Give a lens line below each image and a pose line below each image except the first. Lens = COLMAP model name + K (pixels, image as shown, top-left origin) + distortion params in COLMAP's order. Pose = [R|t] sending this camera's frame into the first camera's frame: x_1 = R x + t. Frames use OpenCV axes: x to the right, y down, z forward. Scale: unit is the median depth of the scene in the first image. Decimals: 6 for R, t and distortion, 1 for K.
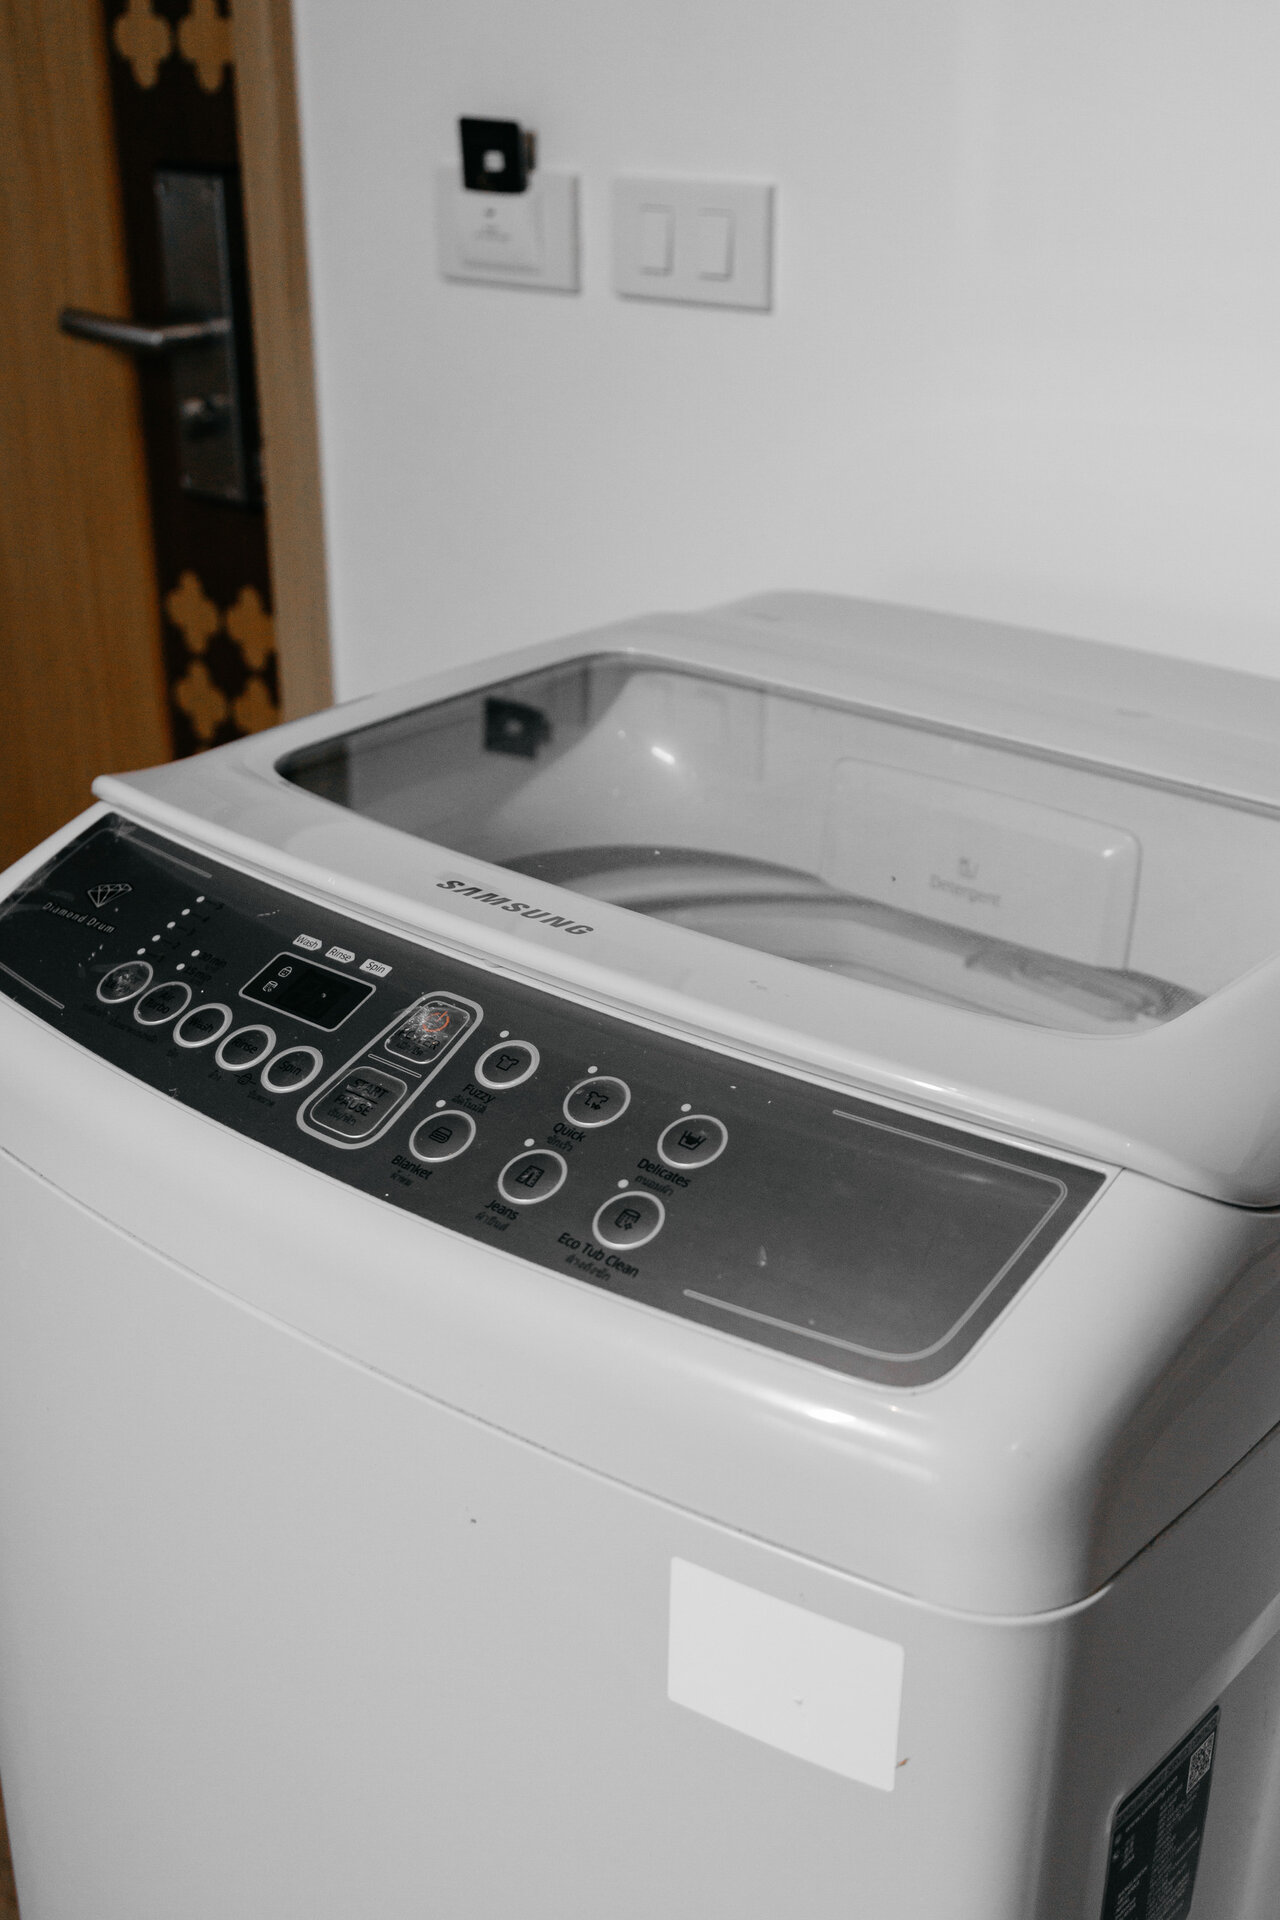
lens RADIAL K [[2066.4, 0, 709.6], [0, 2066.4, 960.8], [0, 0, 1]] dist [0.014628, 0.019625]
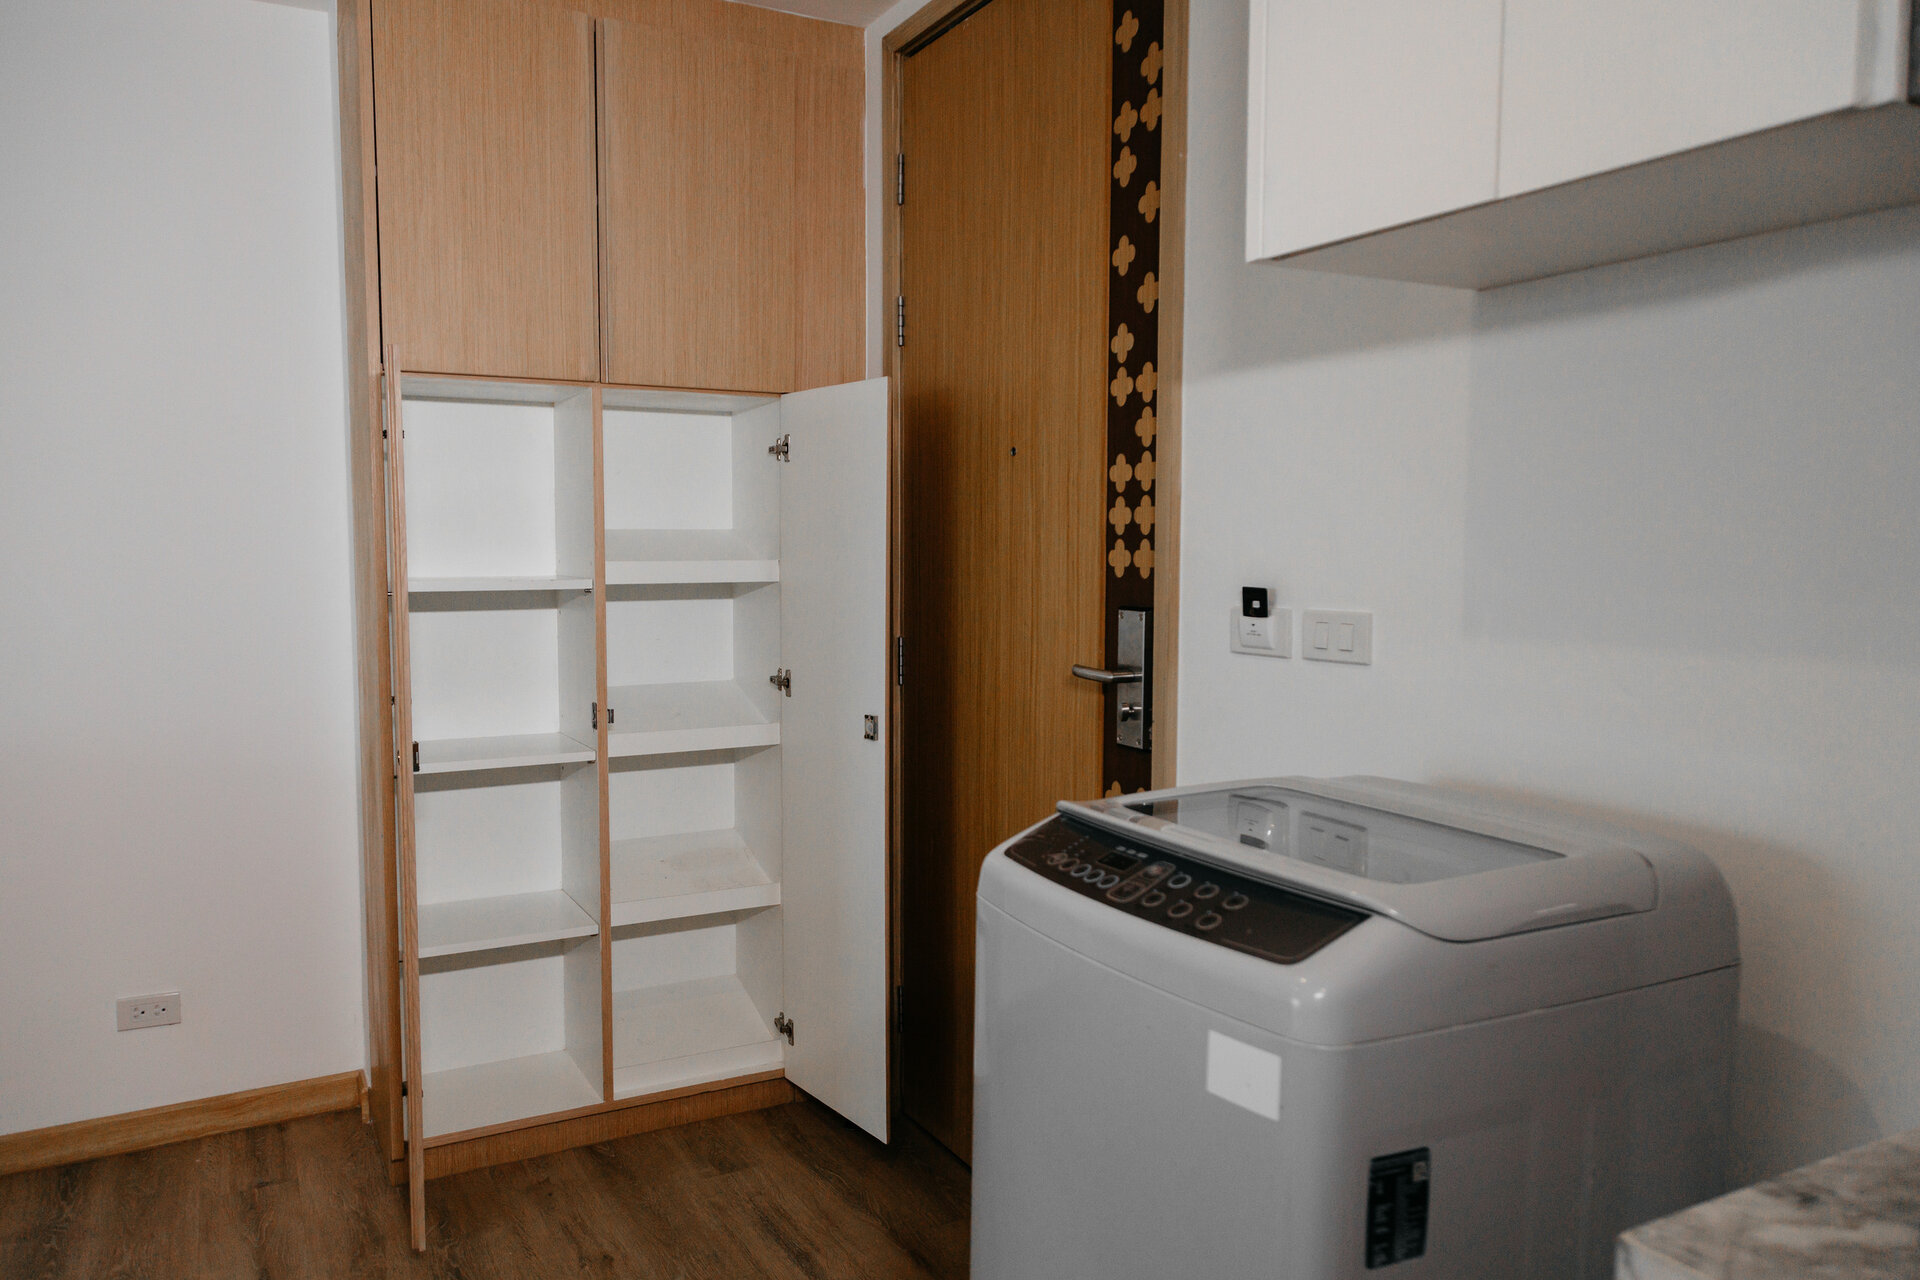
lens RADIAL K [[1332.5, 0, 924.3], [0, 1332.5, 649.1], [0, 0, 1]] dist [-0.002089, -0.001858]
pose [[0.916292, 0.020866, -0.399967, 0.166122], [-0.157176, 0.937263, -0.311182, 0.202783], [0.368381, 0.347999, 0.862086, -0.449622]]
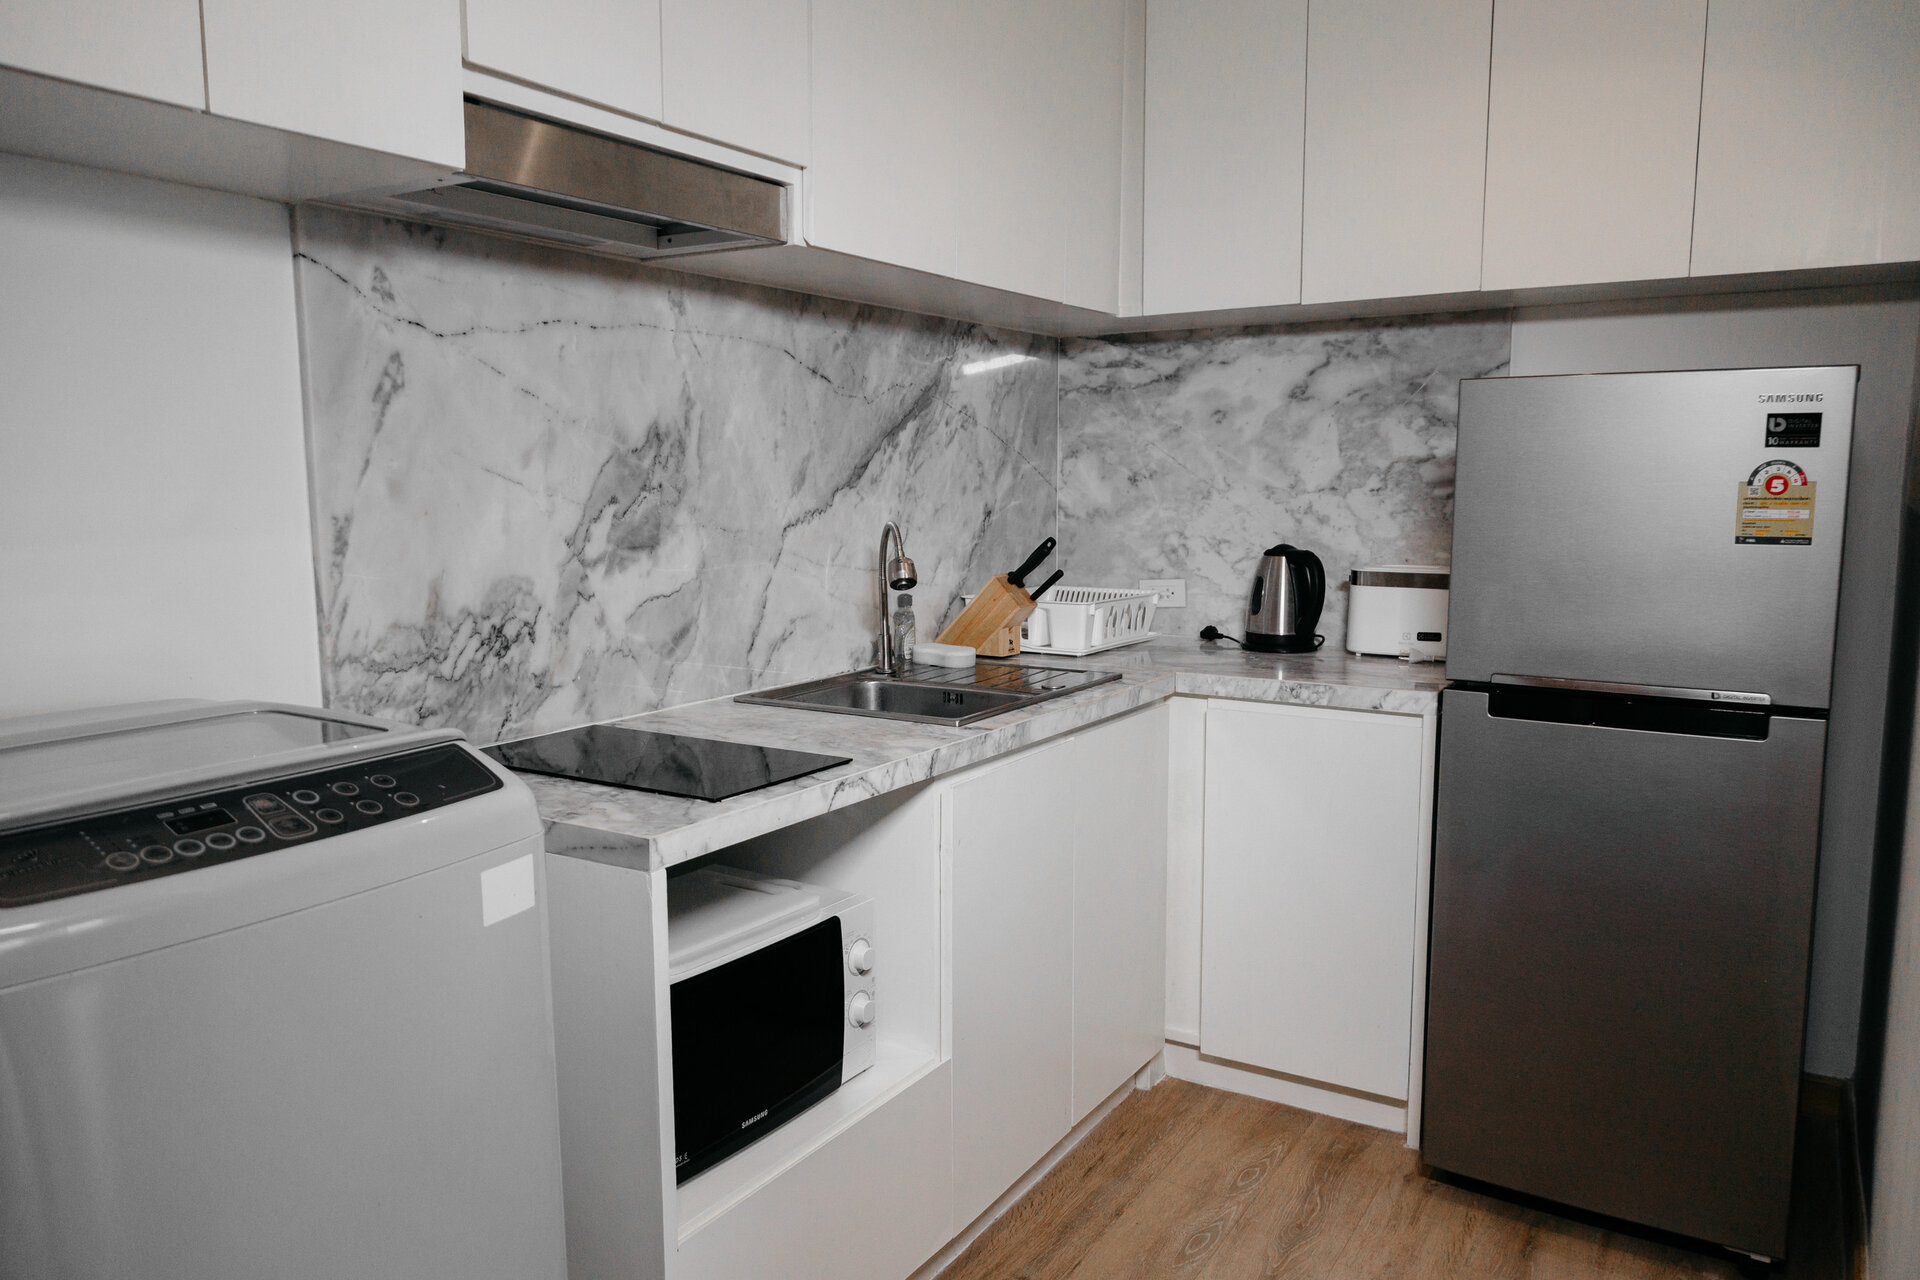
lens RADIAL K [[1346.9, 0, 919.3], [0, 1346.9, 649.1], [0, 0, 1]] dist [-0.000983, -0.000815]
pose [[-0.107172, -0.139647, 0.984385, -0.984156], [0.414833, 0.893509, 0.171918, -0.047557], [-0.903564, 0.426780, -0.037829, 0.144091]]
